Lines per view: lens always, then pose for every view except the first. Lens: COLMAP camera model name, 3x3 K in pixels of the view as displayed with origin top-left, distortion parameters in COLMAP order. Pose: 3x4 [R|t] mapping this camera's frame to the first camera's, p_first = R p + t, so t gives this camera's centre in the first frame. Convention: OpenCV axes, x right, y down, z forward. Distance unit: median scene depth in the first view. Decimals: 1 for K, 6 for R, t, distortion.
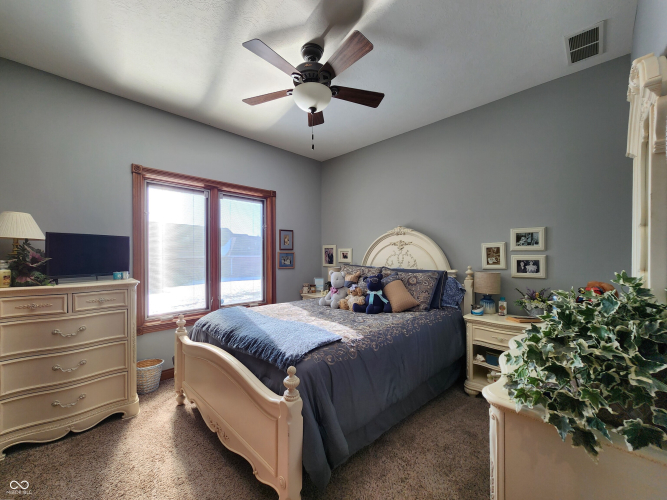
lens RADIAL K [[282.3, 0, 333.0], [0, 282.3, 253.9], [0, 0, 1]] dist [0.002062, -0.000319]
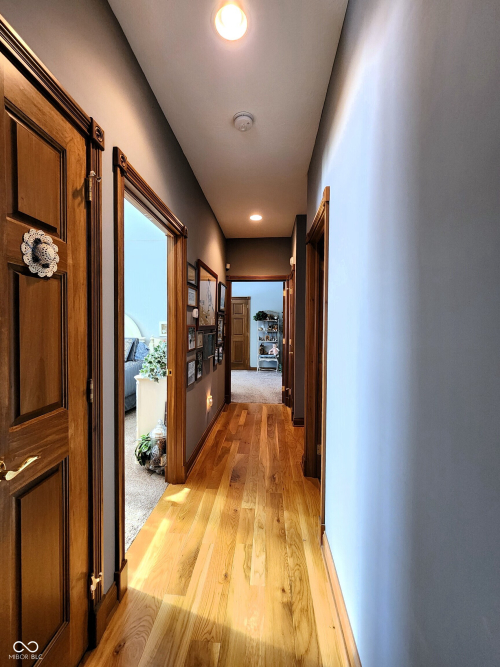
lens RADIAL K [[282.3, 0, 249.3], [0, 282.3, 331.2], [0, 0, 1]] dist [0.002062, -0.000319]
pose [[0.773751, -0.006222, 0.633459, -0.137142], [-0.010899, 0.999673, 0.023132, -0.024564], [-0.633396, -0.024802, 0.773430, -0.677222]]
